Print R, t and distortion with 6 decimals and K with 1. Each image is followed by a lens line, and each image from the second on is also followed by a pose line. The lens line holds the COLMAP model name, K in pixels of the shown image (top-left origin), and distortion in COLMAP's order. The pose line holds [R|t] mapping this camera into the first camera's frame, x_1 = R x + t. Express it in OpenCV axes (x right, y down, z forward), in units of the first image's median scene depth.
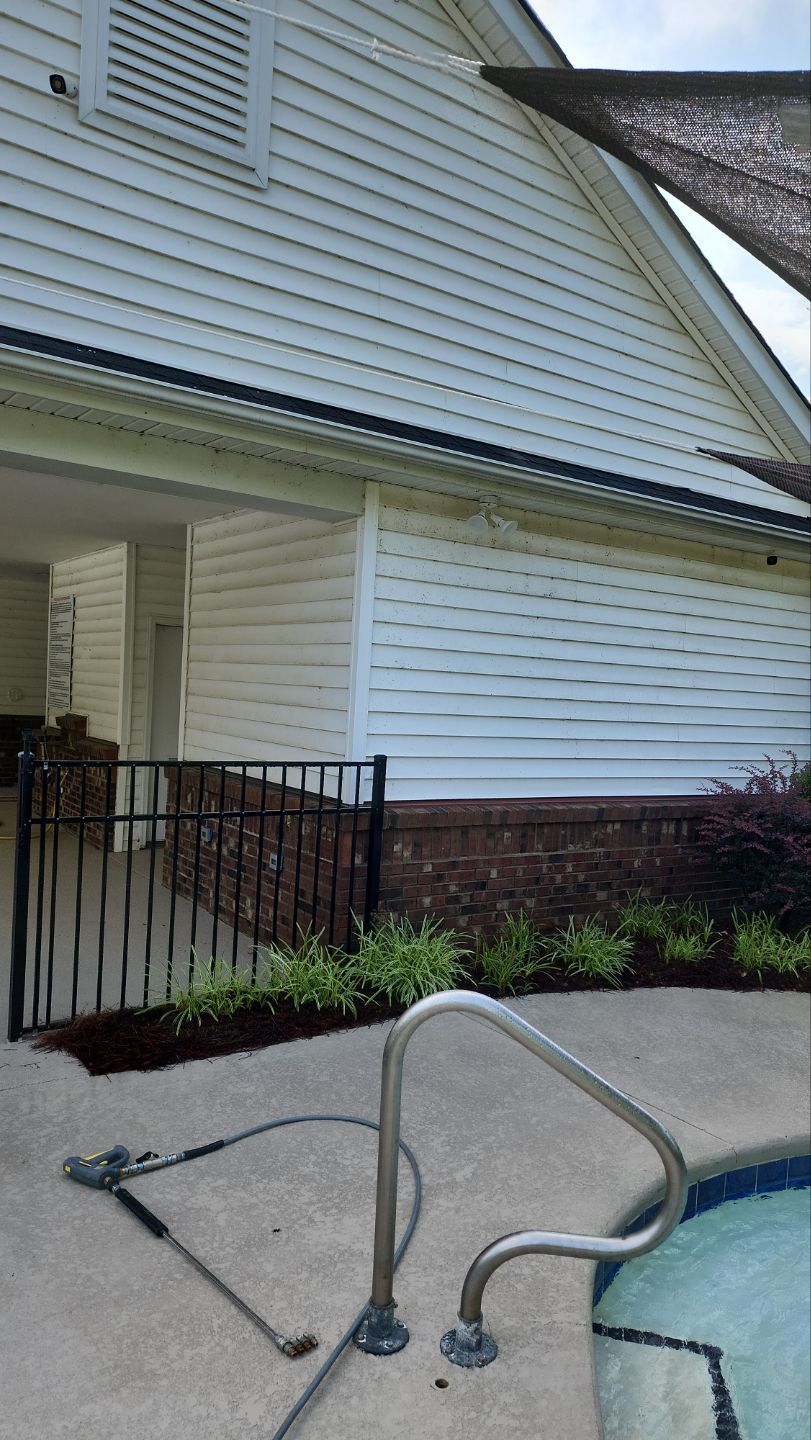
lens RADIAL K [[963.2, 0, 405.9], [0, 963.2, 722.9], [0, 0, 1]] dist [0.003469, 0.000247]
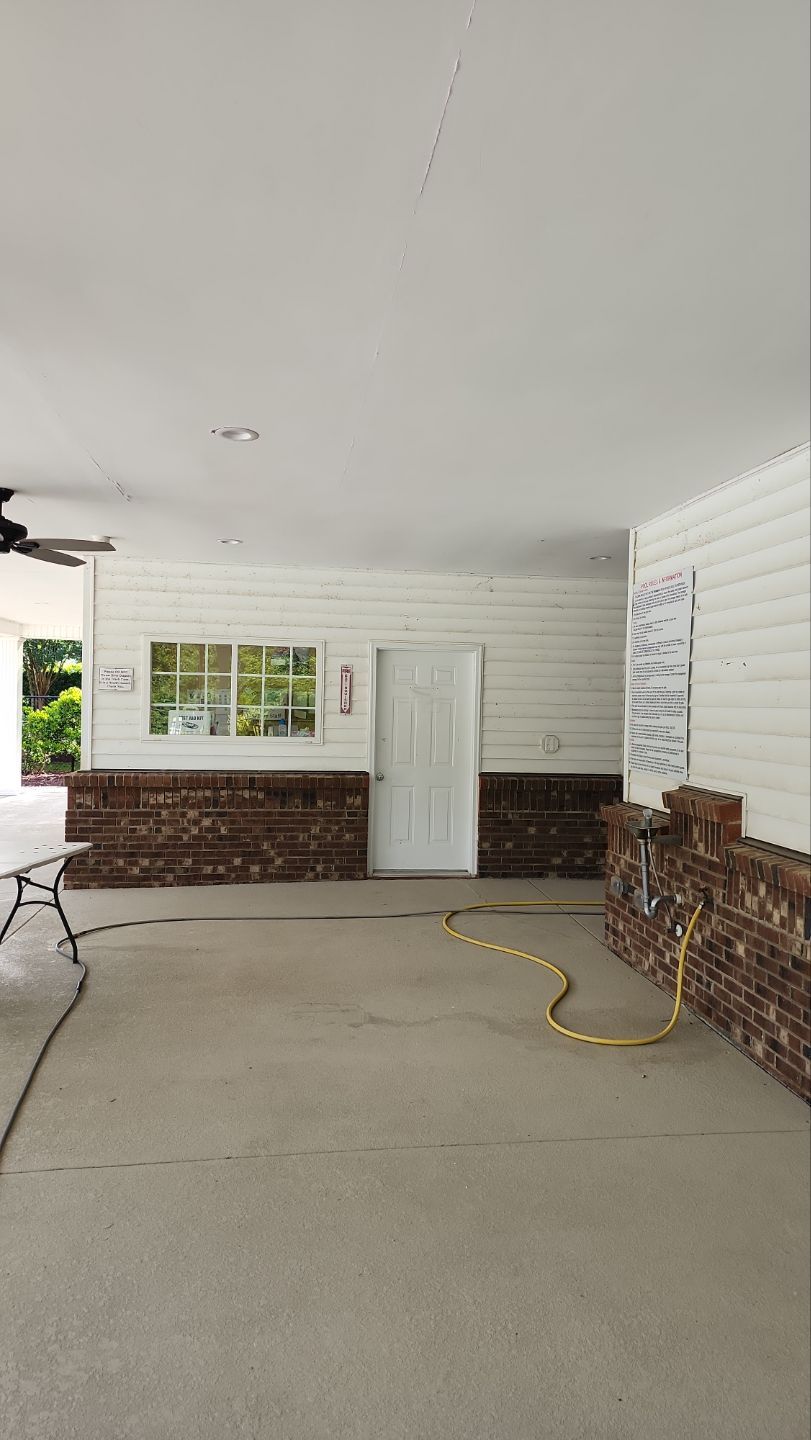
lens RADIAL K [[963.2, 0, 405.9], [0, 963.2, 721.3], [0, 0, 1]] dist [0.003469, 0.000247]
pose [[0.894465, -0.016582, -0.446831, -0.244275], [-0.000138, 0.999302, -0.037362, -0.025303], [0.447138, 0.033481, 0.893838, 0.437743]]
